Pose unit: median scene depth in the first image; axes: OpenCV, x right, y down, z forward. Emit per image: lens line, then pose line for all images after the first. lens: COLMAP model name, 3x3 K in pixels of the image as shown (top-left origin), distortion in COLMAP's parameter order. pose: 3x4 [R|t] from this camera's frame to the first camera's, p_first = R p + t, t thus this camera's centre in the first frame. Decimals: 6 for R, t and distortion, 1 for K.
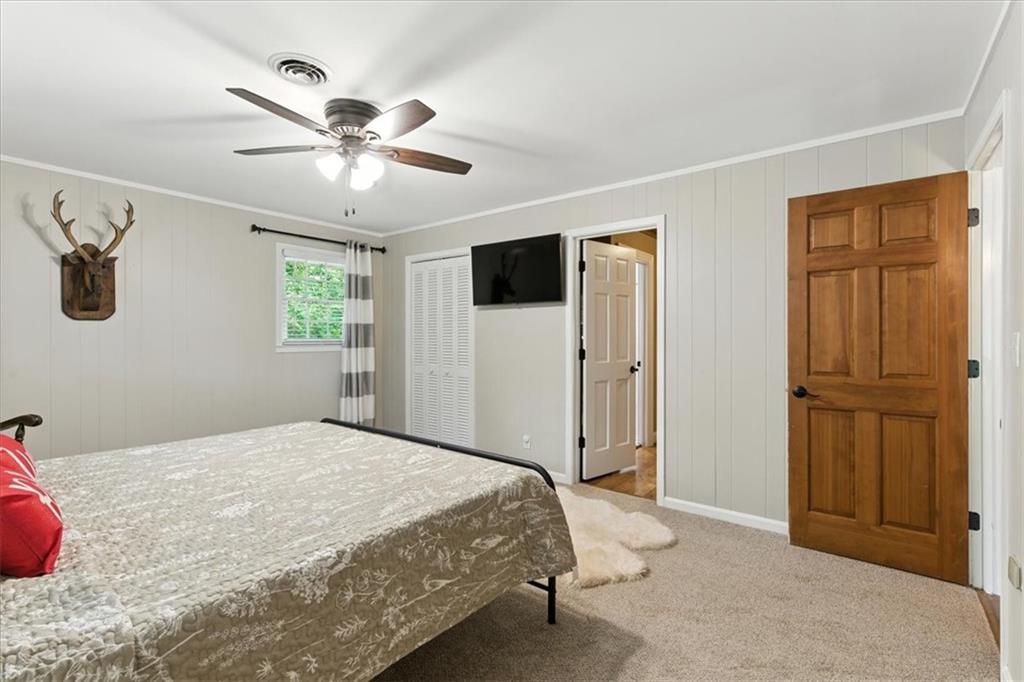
lens RADIAL K [[460.0, 0, 515.6], [0, 460.0, 339.6], [0, 0, 1]] dist [-0.000420, 0.000074]
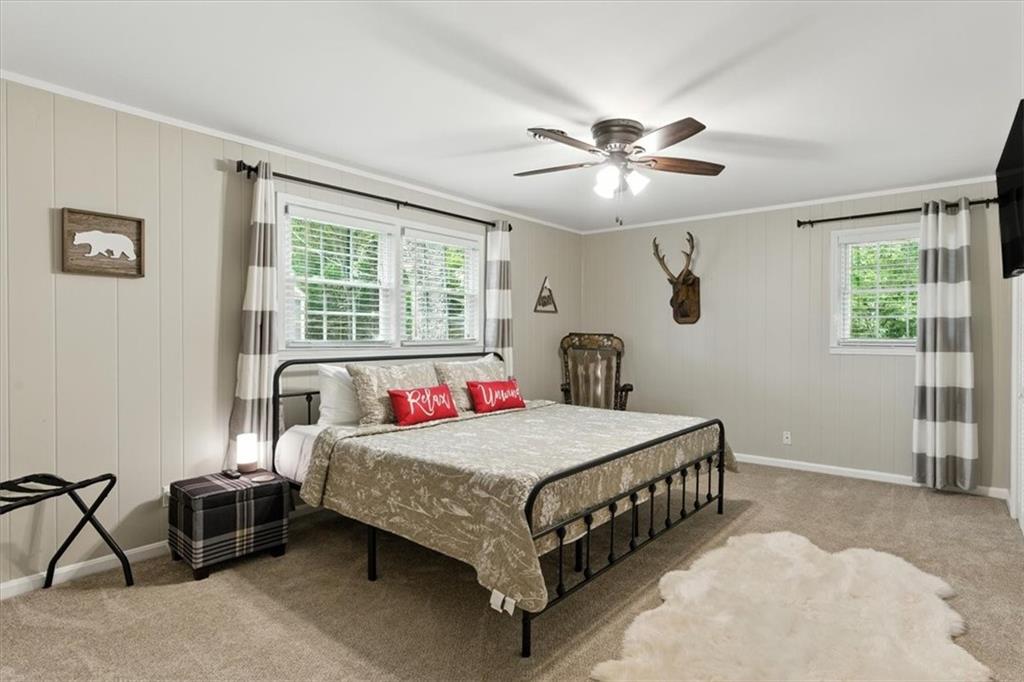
lens RADIAL K [[460.0, 0, 515.6], [0, 460.0, 339.6], [0, 0, 1]] dist [-0.000420, 0.000074]
pose [[0.052331, 0.008675, -0.998592, 0.464324], [-0.009440, 0.999922, 0.008191, -0.001164], [0.998585, 0.008998, 0.052409, 0.450223]]
